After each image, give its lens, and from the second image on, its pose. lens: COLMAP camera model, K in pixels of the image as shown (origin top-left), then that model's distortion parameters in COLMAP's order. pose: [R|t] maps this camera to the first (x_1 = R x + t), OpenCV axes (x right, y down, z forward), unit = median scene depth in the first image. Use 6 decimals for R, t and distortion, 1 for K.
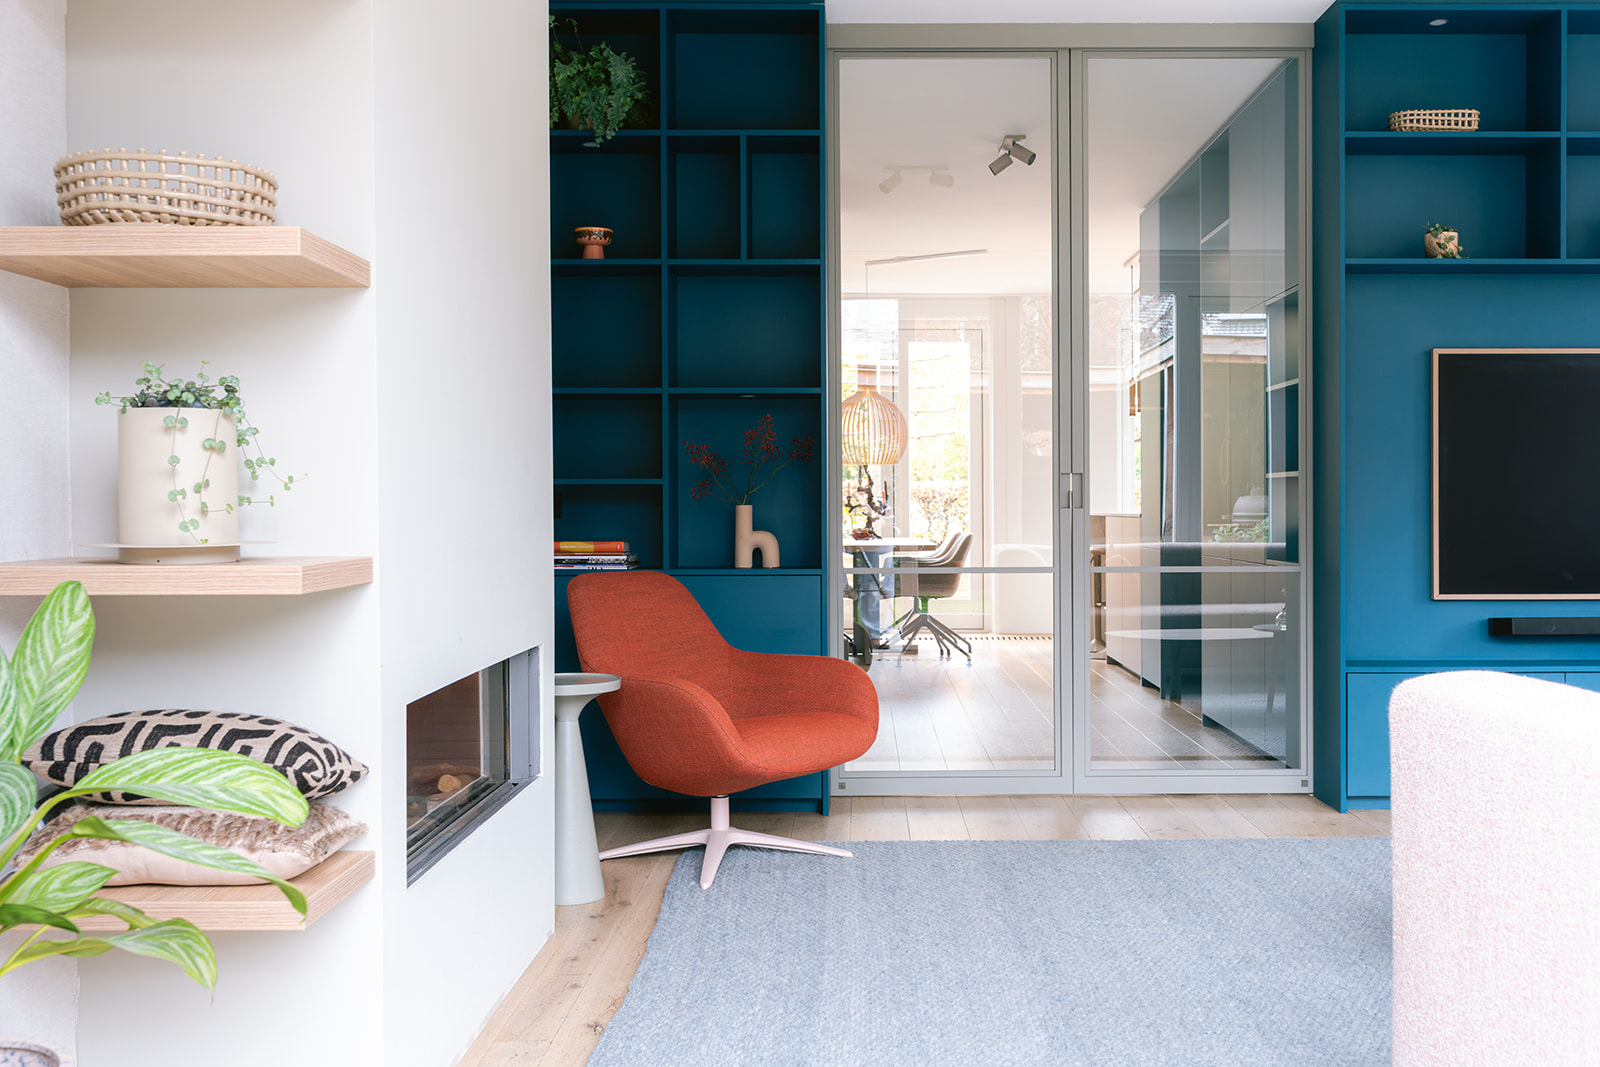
lens RADIAL K [[1554.5, 0, 863.0], [0, 1554.5, 531.8], [0, 0, 1]] dist [-0.004030, -0.004351]
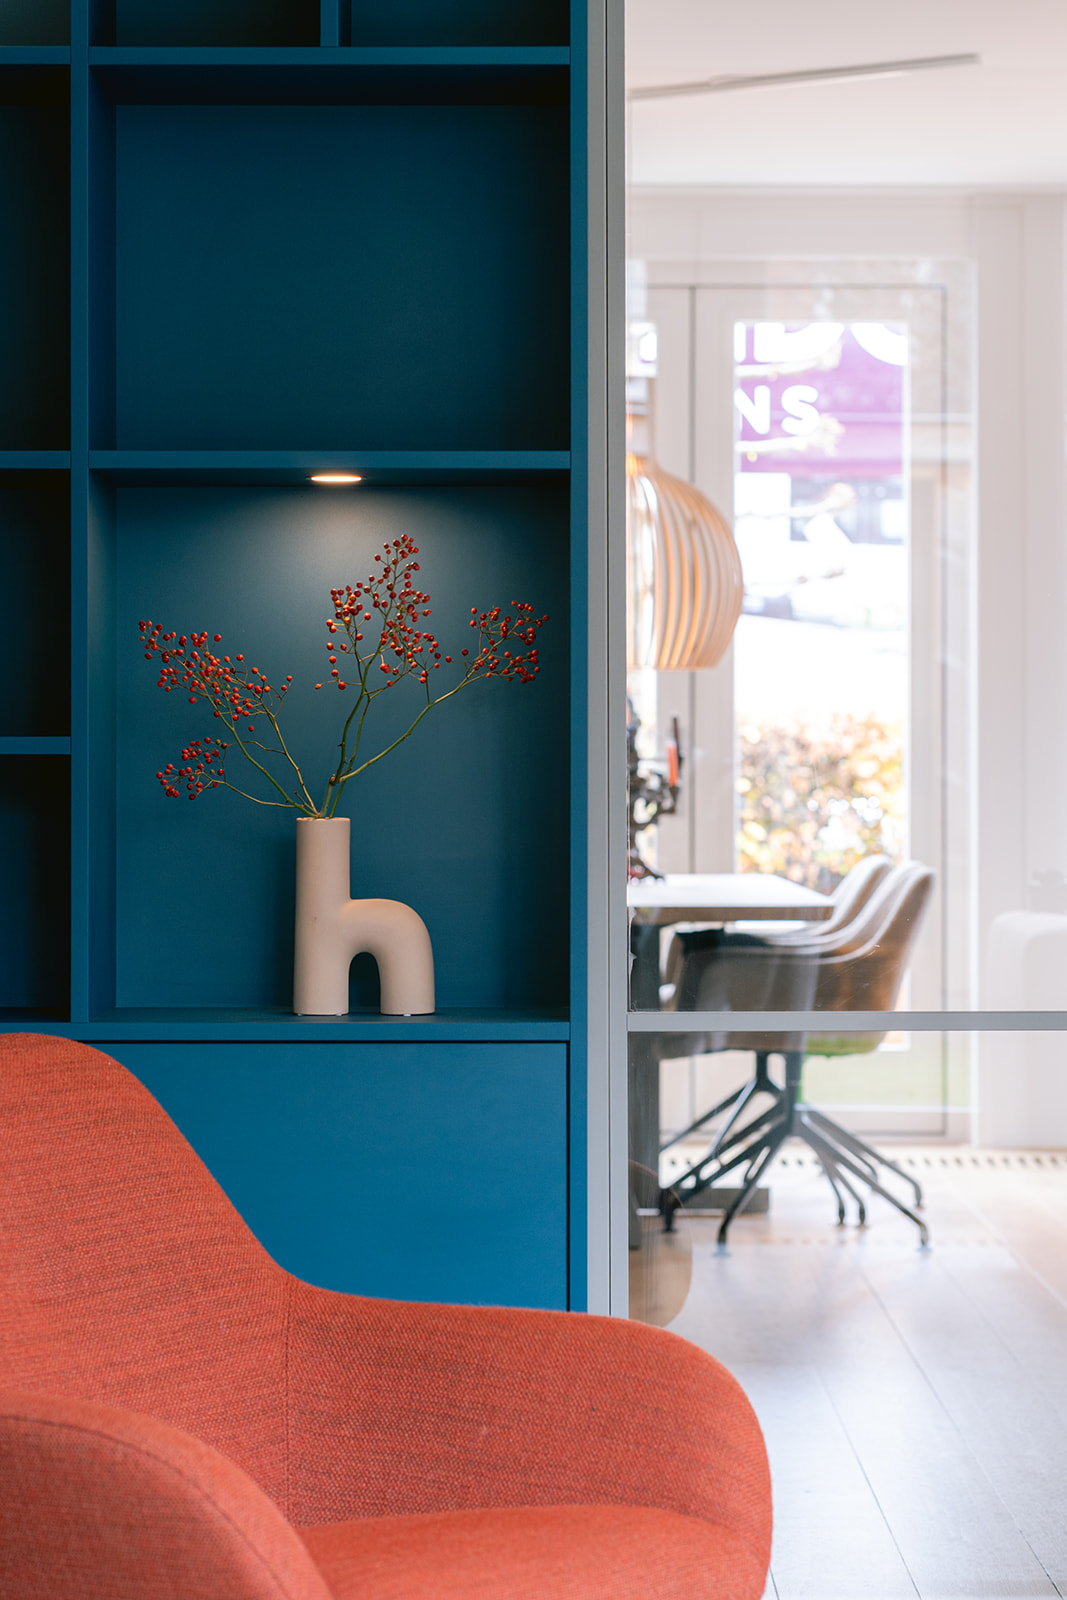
lens RADIAL K [[3980.1, 0, 532.7], [0, 3980.1, 753.4], [0, 0, 1]] dist [0.066779, 0.078973]
pose [[0.999992, 0.003273, 0.002342, -0.021330], [-0.003236, 0.999876, -0.015433, -0.010799], [-0.002393, 0.015425, 0.999878, 0.108550]]
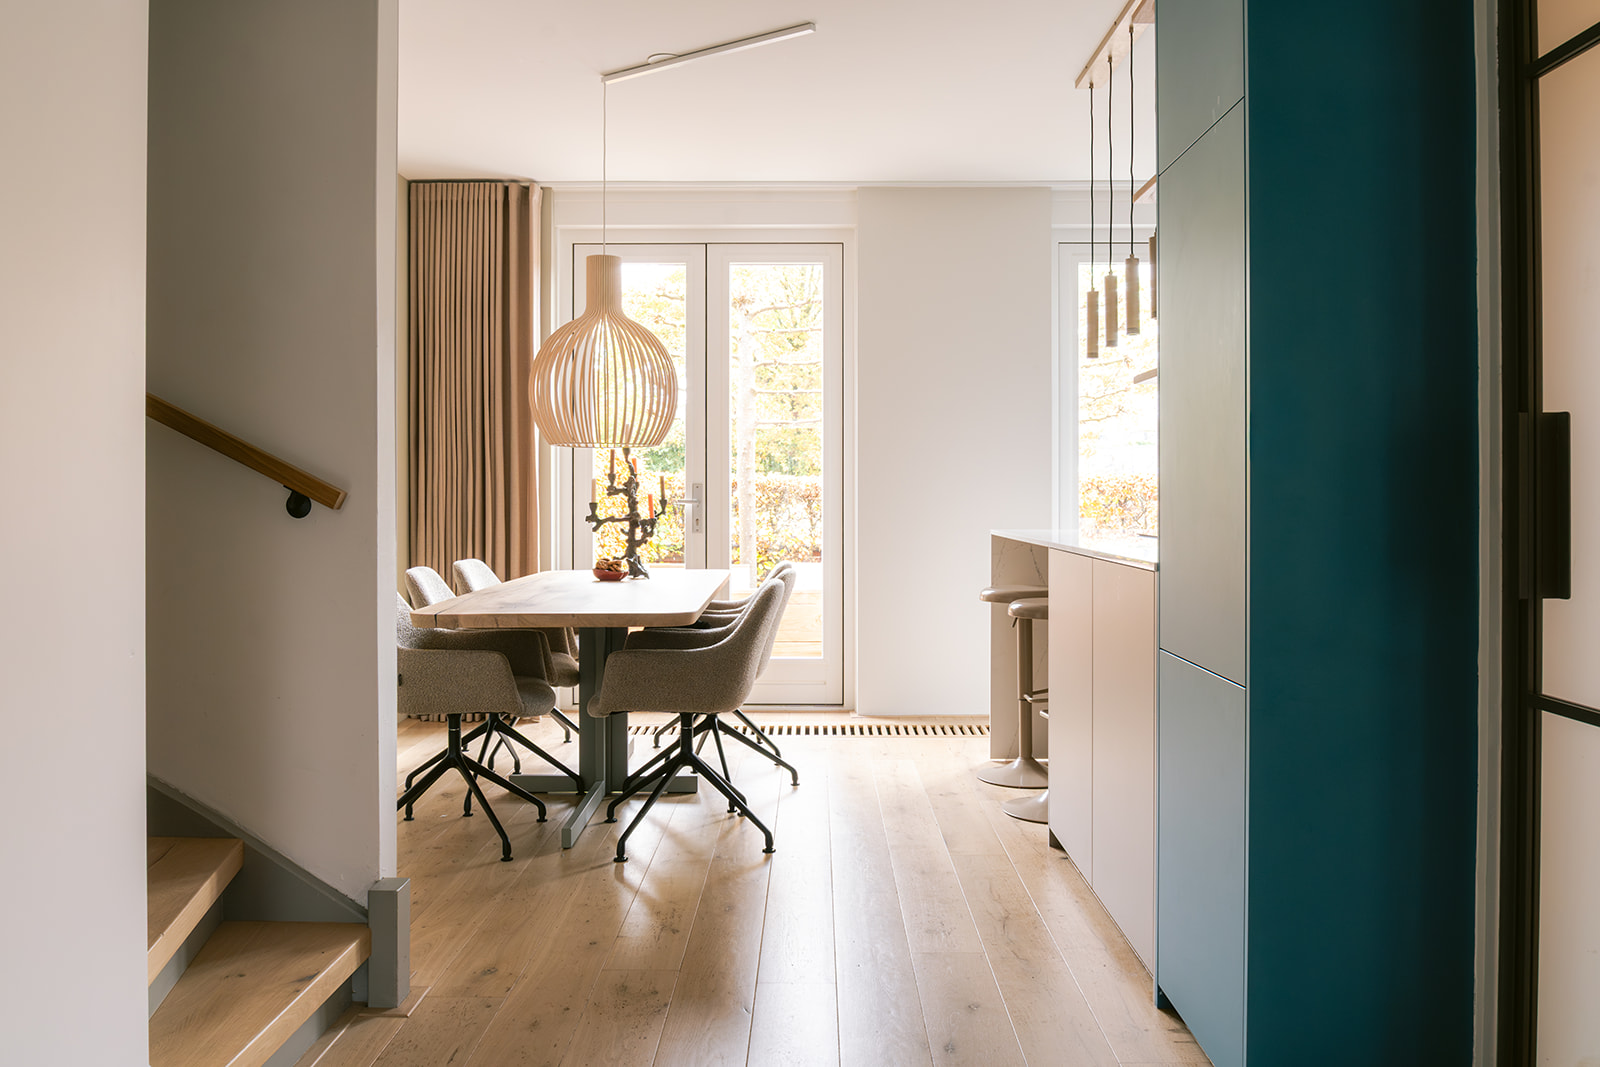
lens RADIAL K [[1205.1, 0, 794.8], [0, 1205.1, 501.9], [0, 0, 1]] dist [-0.037723, -0.007036]
pose [[0.999939, 0.003726, -0.010434, 0.073546], [-0.003803, 0.999966, -0.007349, -0.021182], [0.010406, 0.007388, 0.999919, 0.583654]]
